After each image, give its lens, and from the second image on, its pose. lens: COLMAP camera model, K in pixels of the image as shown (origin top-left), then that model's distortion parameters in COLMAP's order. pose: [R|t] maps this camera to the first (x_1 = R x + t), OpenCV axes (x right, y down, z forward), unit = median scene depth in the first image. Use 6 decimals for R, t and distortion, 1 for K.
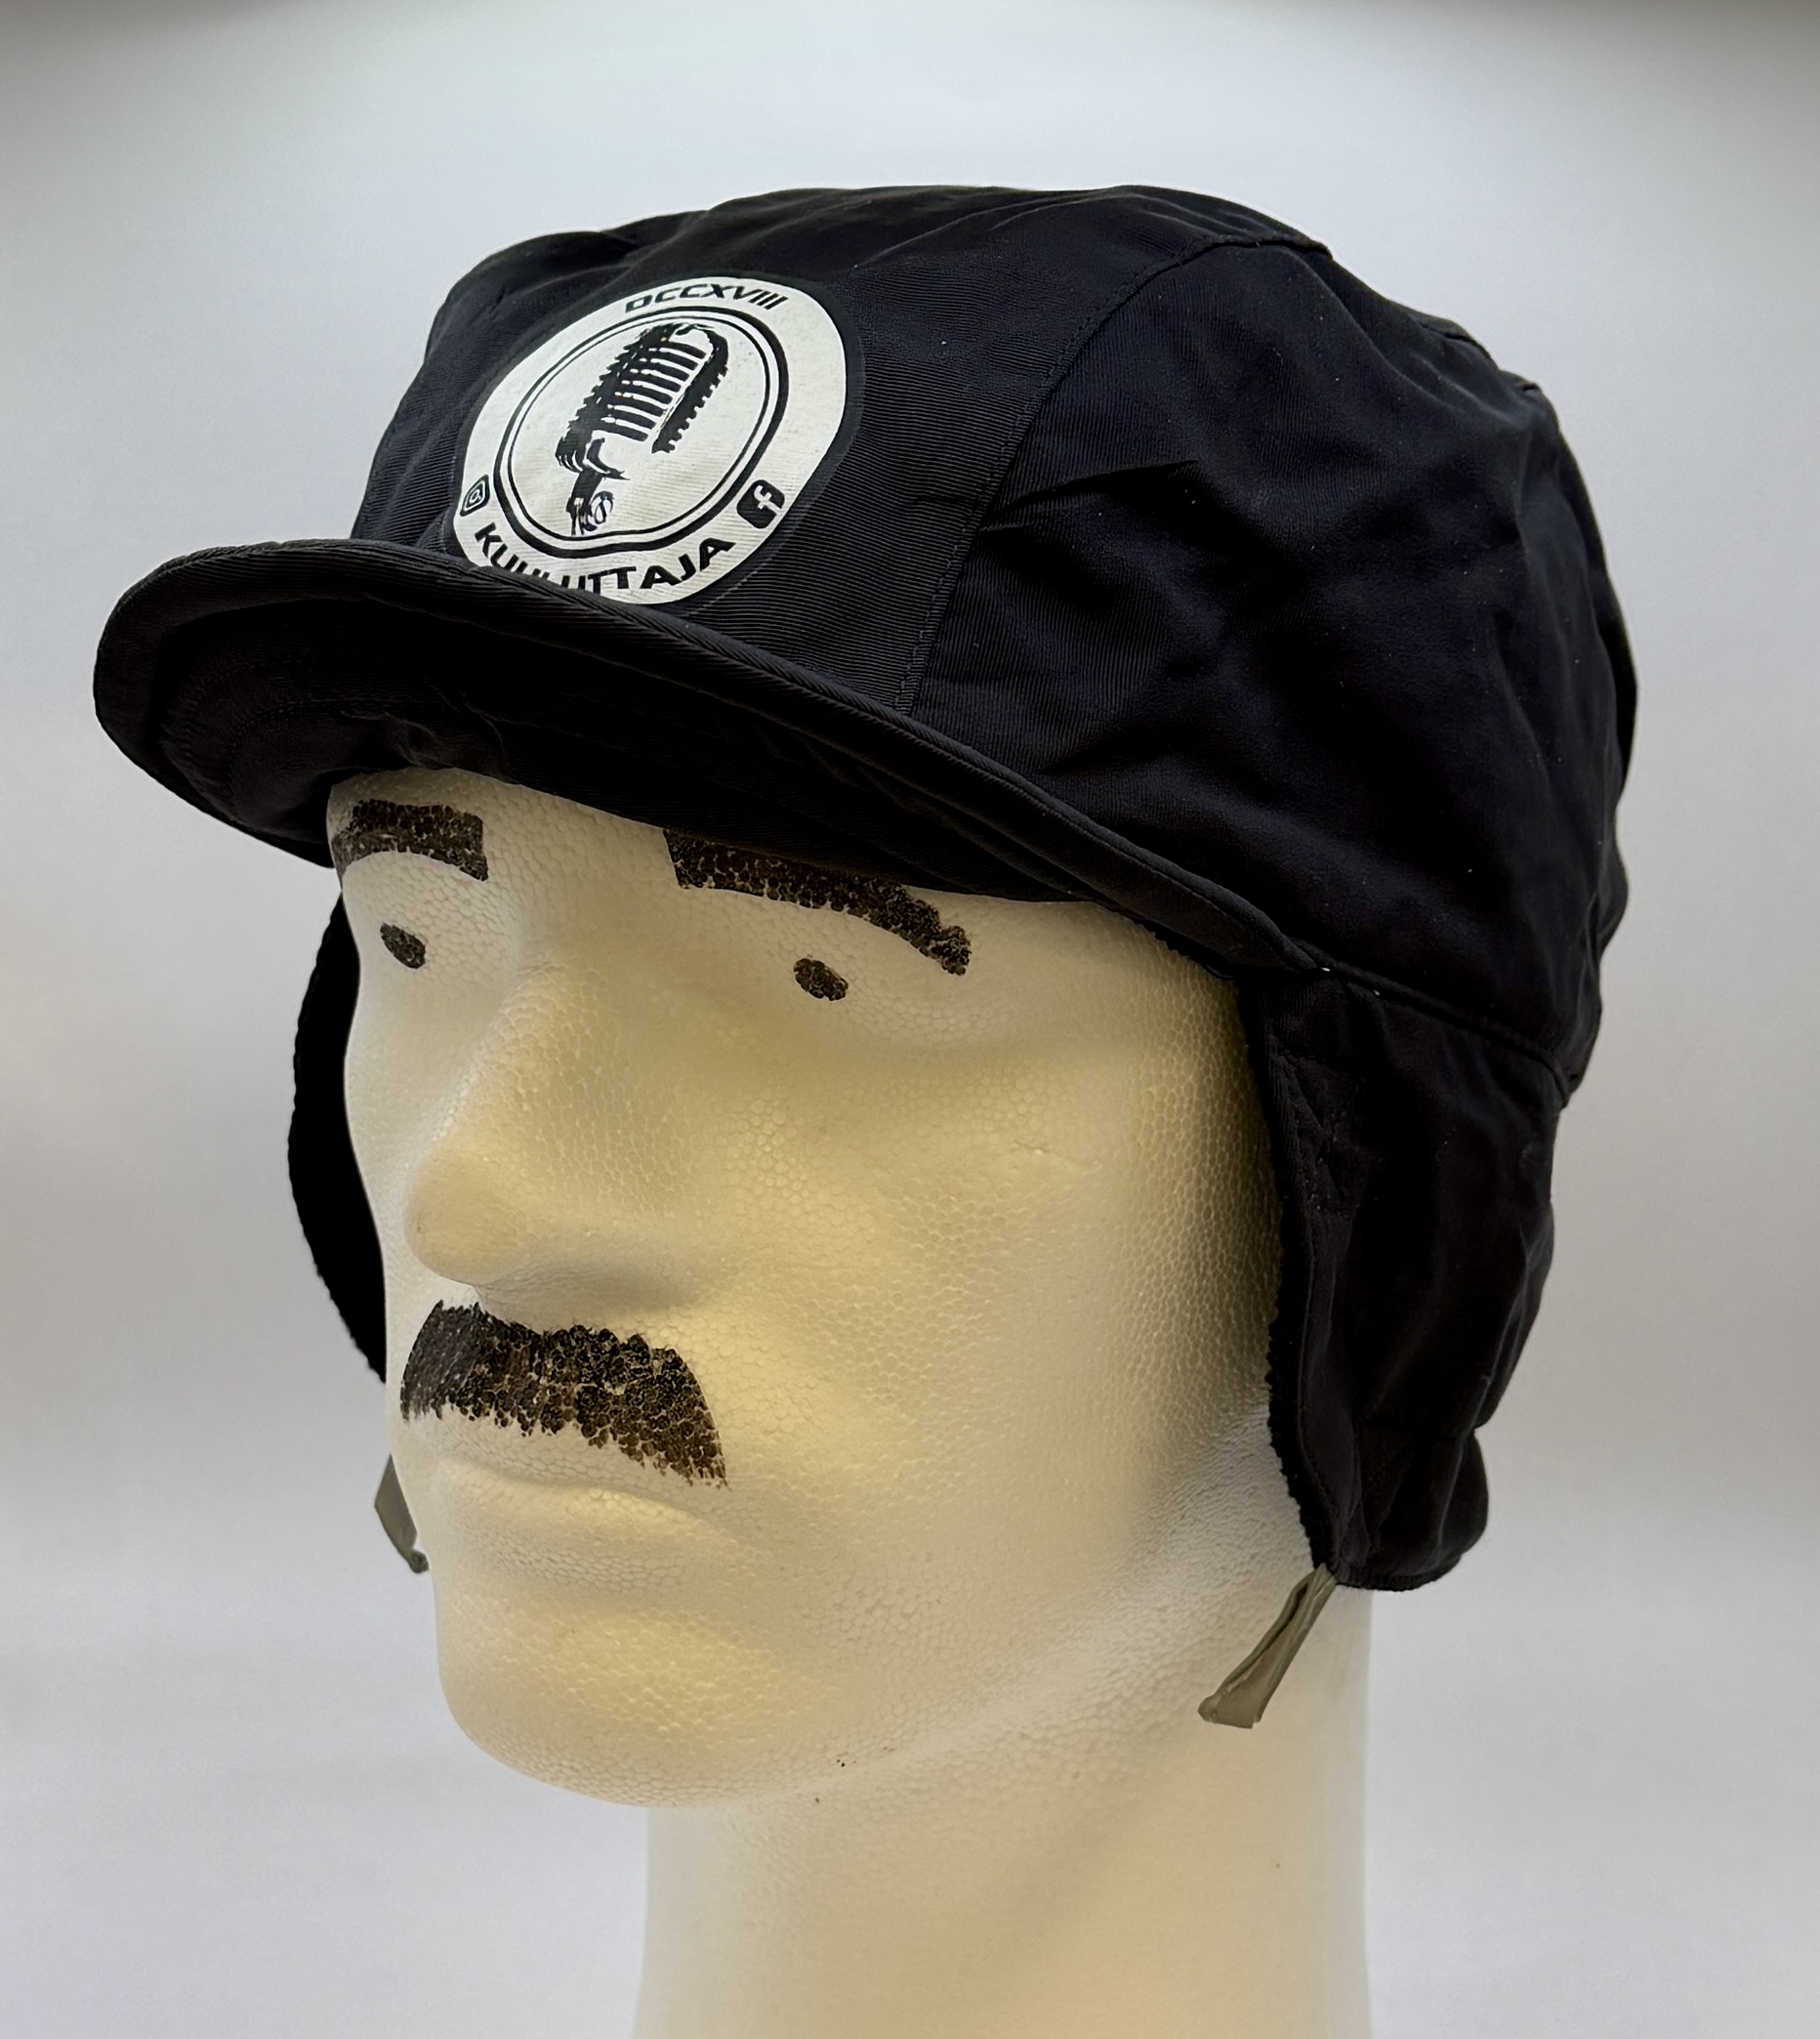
lens RADIAL K [[3614.5, 0, 908.3], [0, 3614.5, 1119.4], [0, 0, 1]] dist [0.210950, 0.179936]
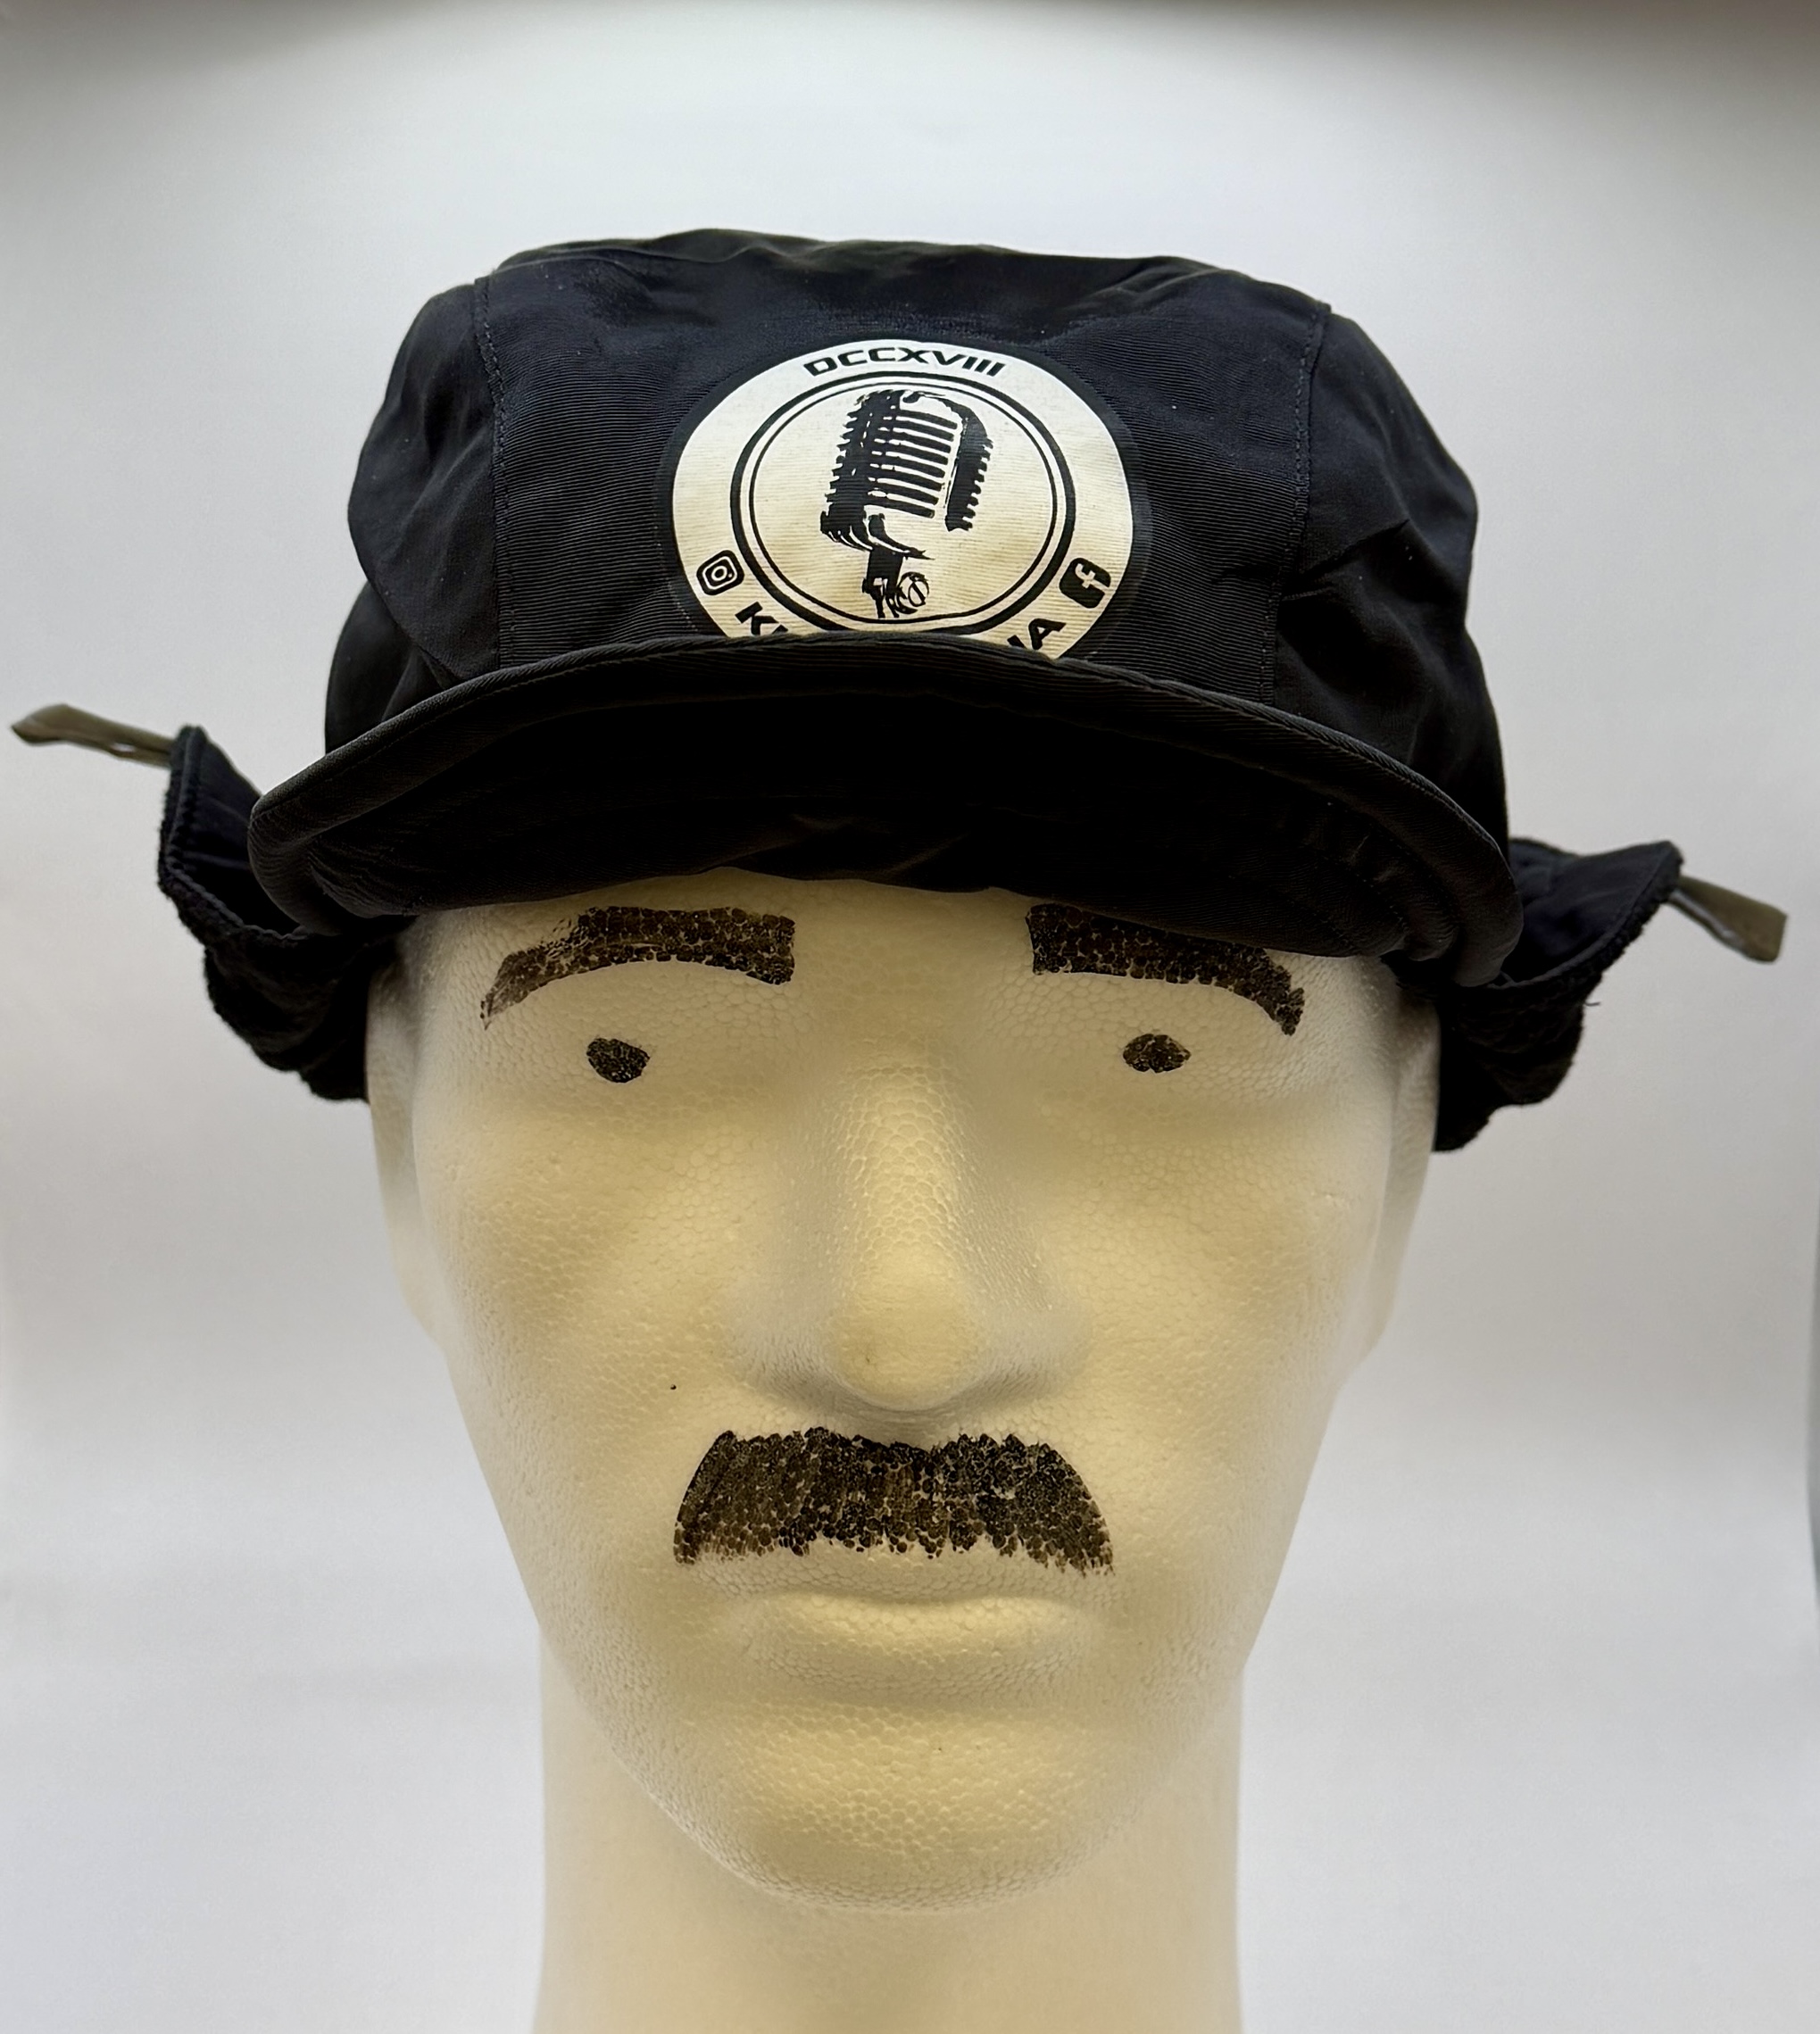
lens RADIAL K [[3606.1, 0, 908.3], [0, 3606.1, 1116.7], [0, 0, 1]] dist [0.210950, 0.179936]
pose [[0.839743, -0.115180, 0.530628, -0.604280], [0.098707, 0.993341, 0.059412, -0.086047], [-0.533937, 0.002486, 0.845520, 0.193156]]
